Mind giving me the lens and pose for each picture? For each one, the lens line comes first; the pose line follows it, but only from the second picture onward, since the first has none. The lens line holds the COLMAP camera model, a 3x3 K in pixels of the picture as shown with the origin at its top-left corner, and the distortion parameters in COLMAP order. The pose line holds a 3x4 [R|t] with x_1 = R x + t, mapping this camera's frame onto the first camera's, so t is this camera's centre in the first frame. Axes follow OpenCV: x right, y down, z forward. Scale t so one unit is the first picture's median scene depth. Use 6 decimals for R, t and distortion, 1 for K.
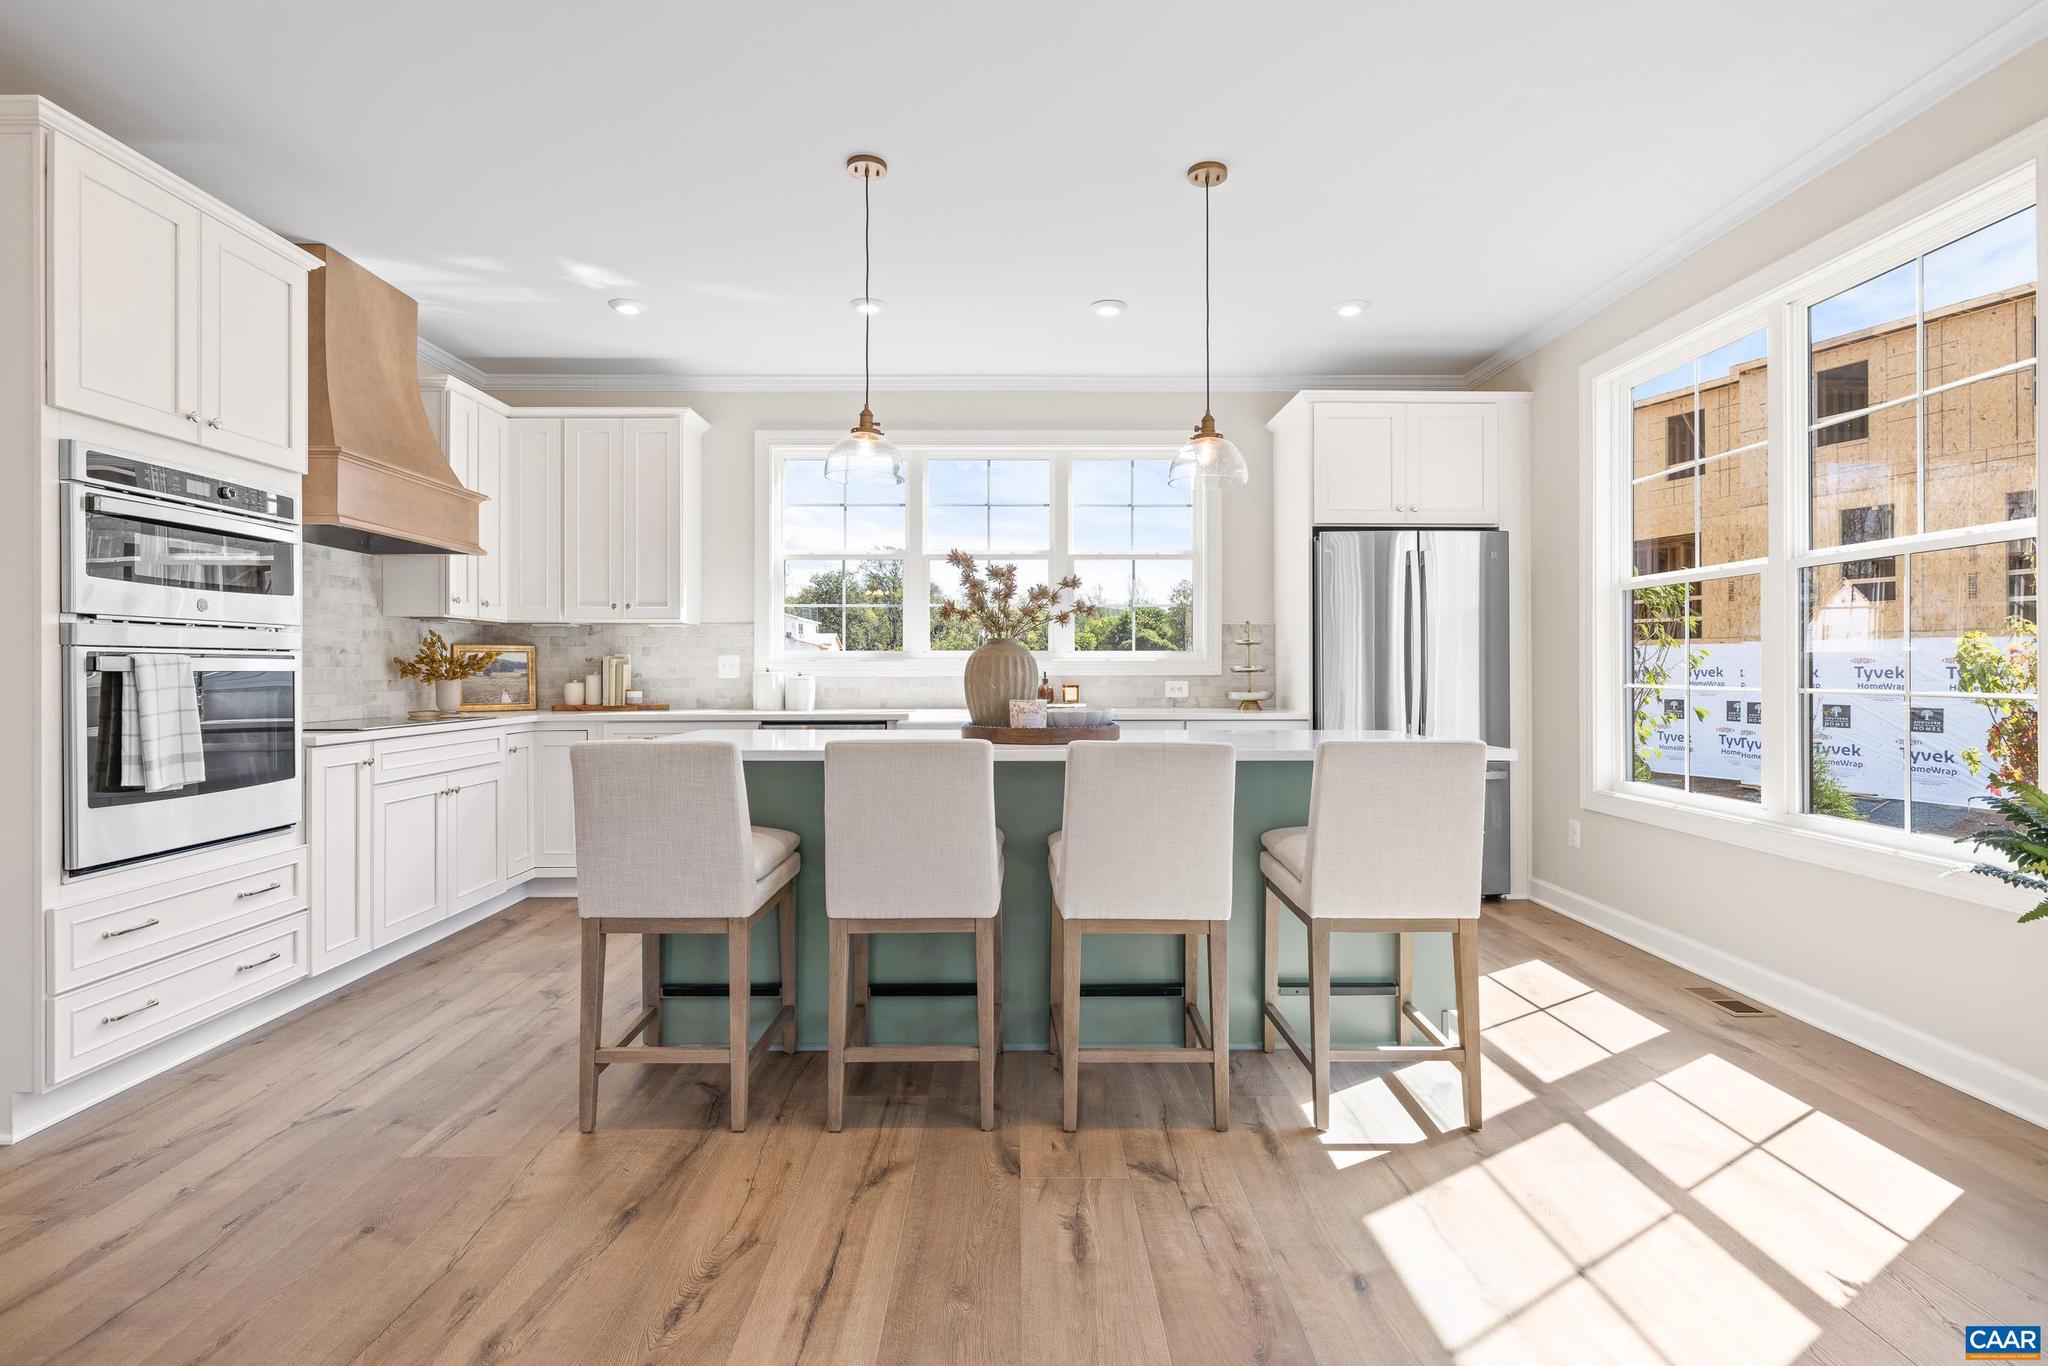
lens RADIAL K [[960.8, 0, 1028.0], [0, 960.8, 667.4], [0, 0, 1]] dist [-0.007176, 0.000926]
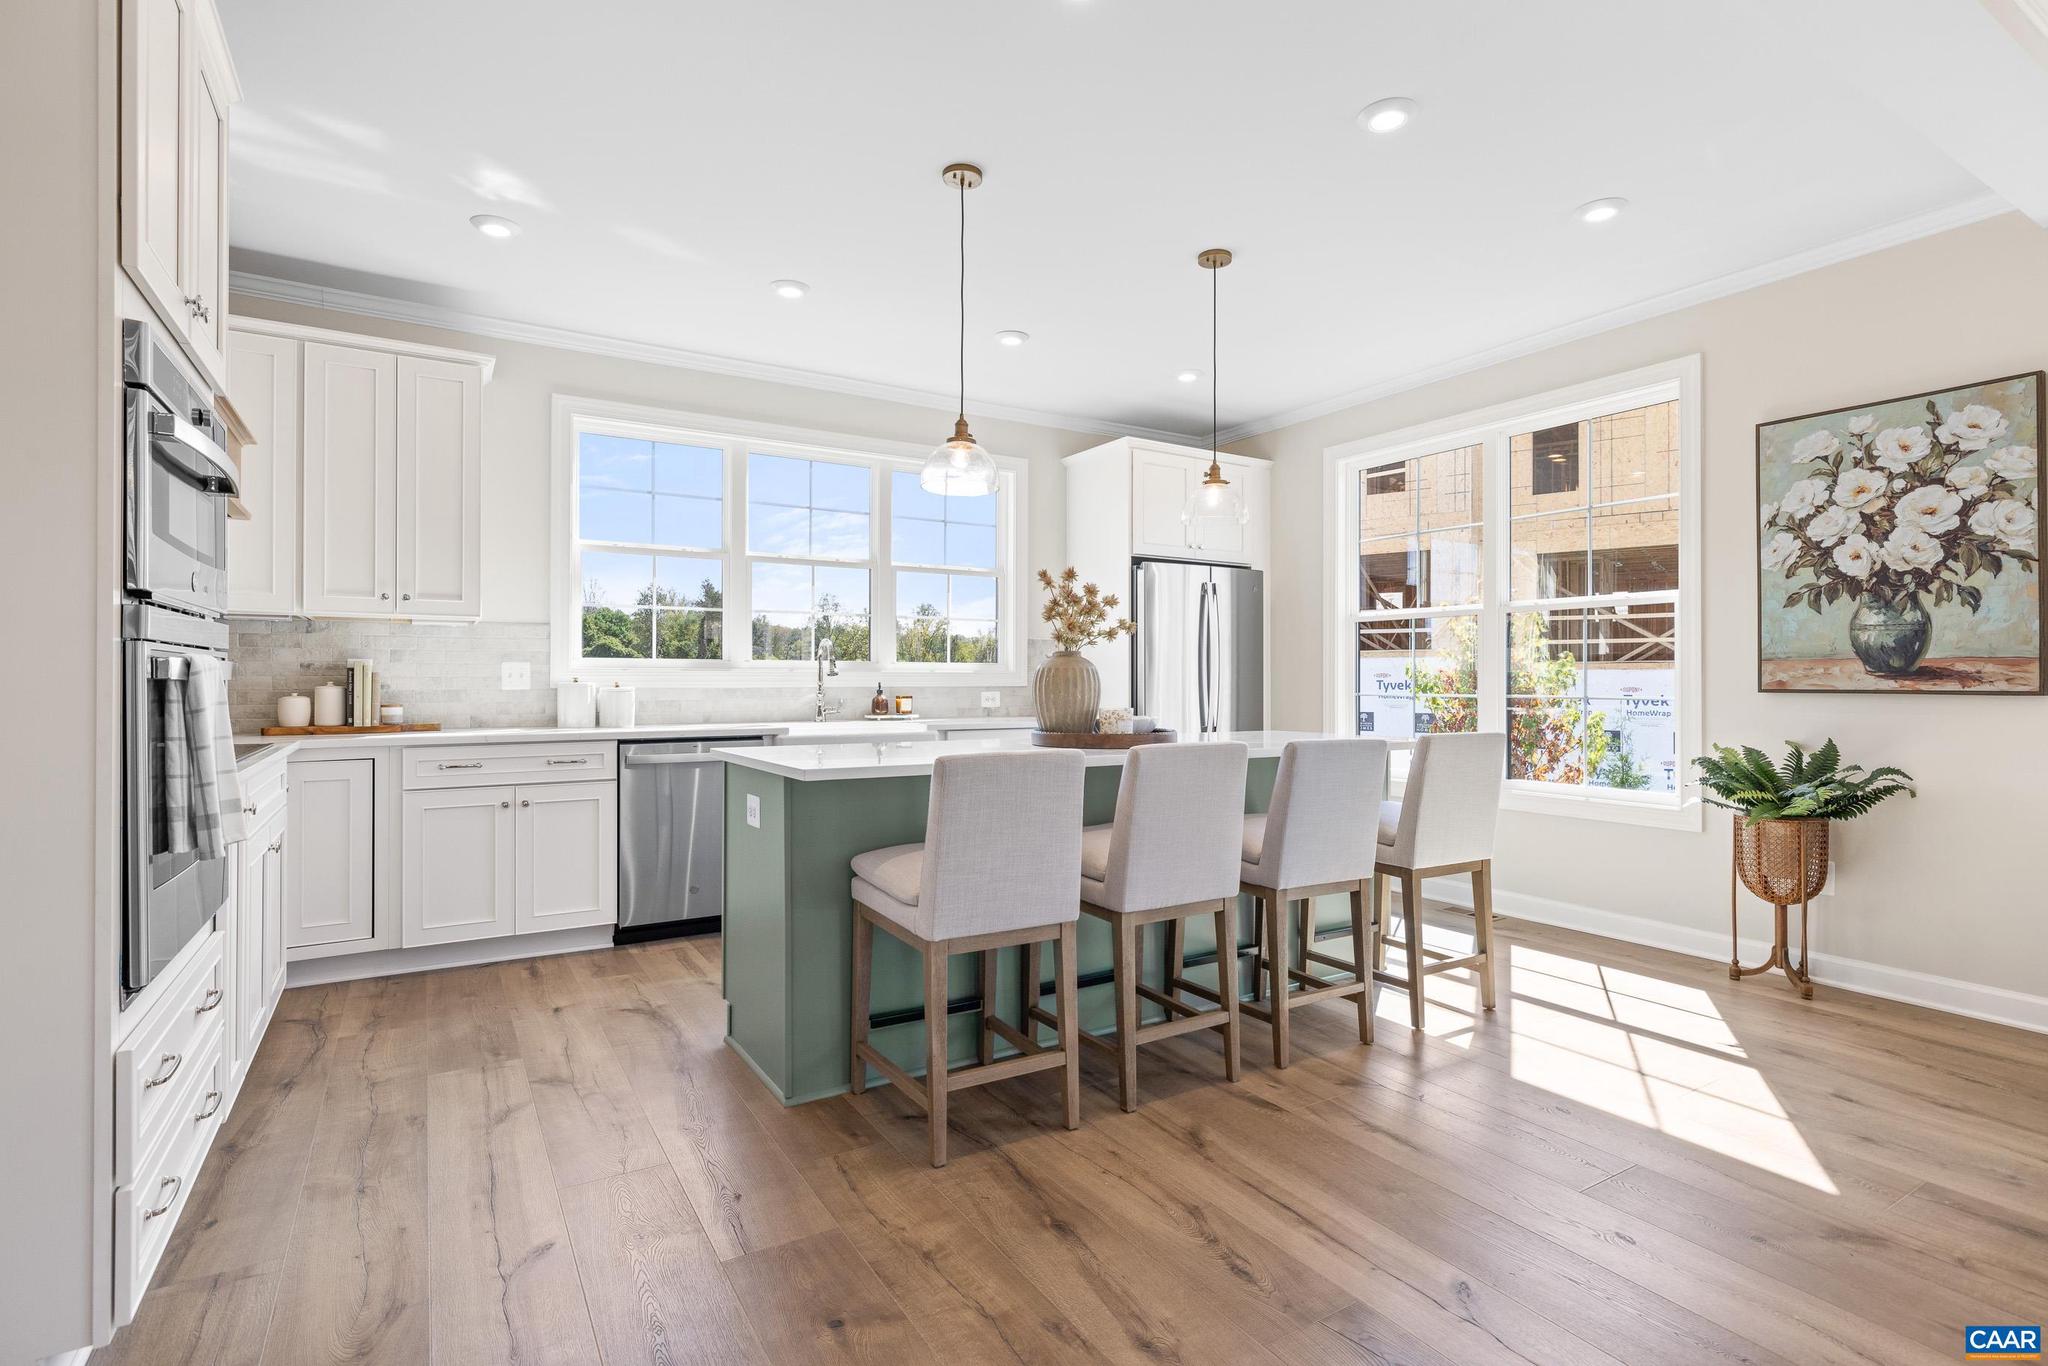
lens RADIAL K [[982.9, 0, 1031.2], [0, 982.9, 677.4], [0, 0, 1]] dist [-0.001410, -0.000066]
pose [[0.855575, 0.004377, 0.517660, -0.575211], [-0.003648, 0.999990, -0.002426, 0.001356], [-0.517666, 0.000187, 0.855583, 0.082252]]
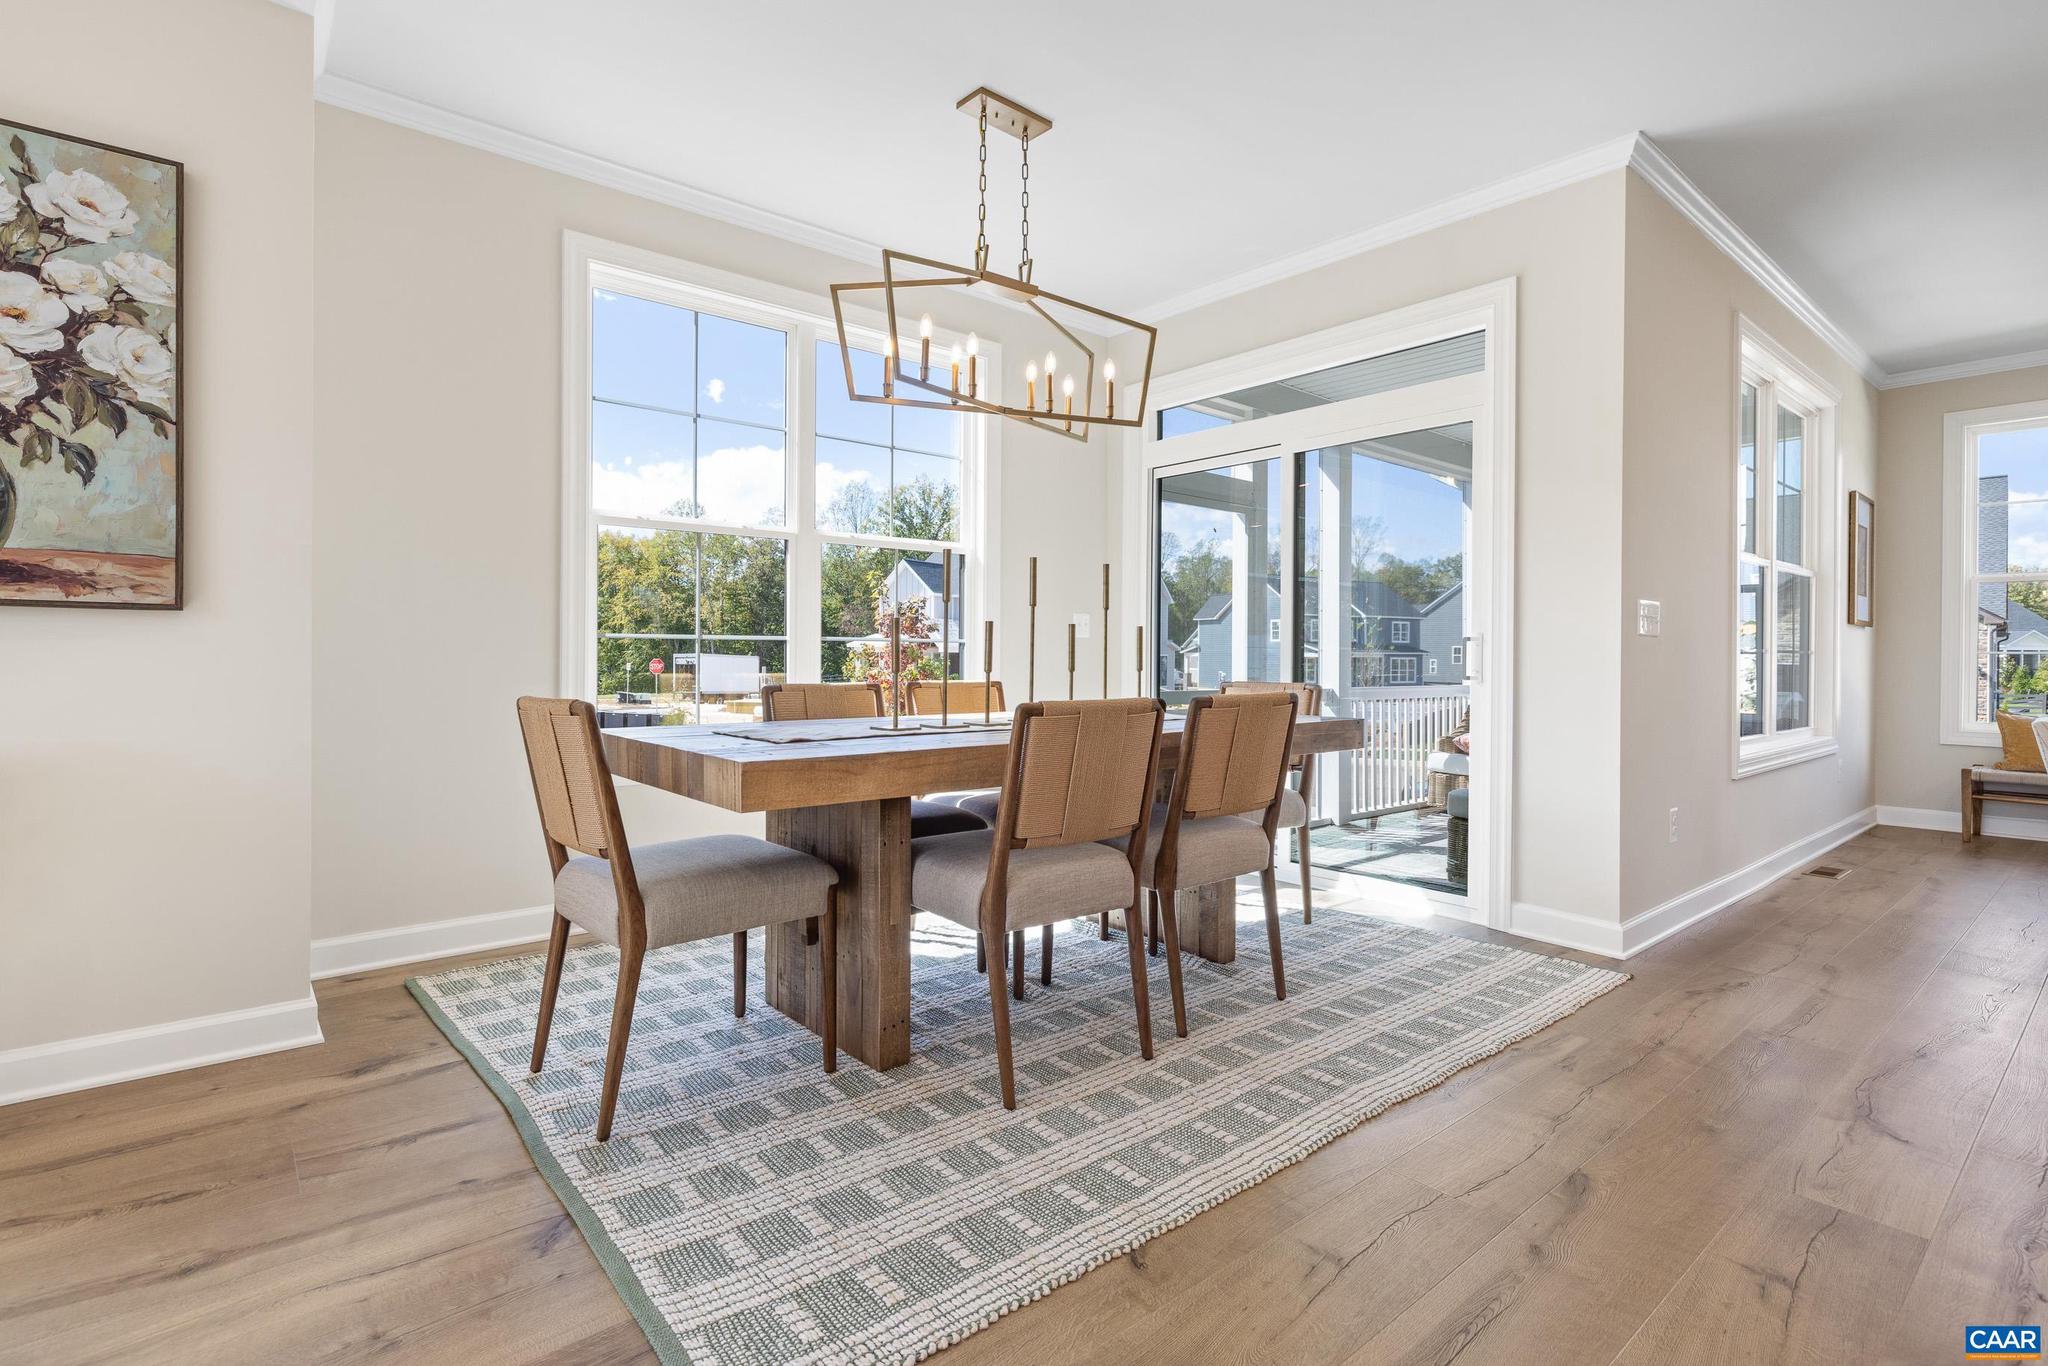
lens RADIAL K [[975.2, 0, 1021.9], [0, 975.2, 653.5], [0, 0, 1]] dist [-0.002107, 0.000195]
pose [[-0.630290, -0.004480, 0.776347, -0.158096], [-0.006905, 0.999976, 0.000165, 0.039422], [-0.776329, -0.005257, -0.630306, 0.358264]]
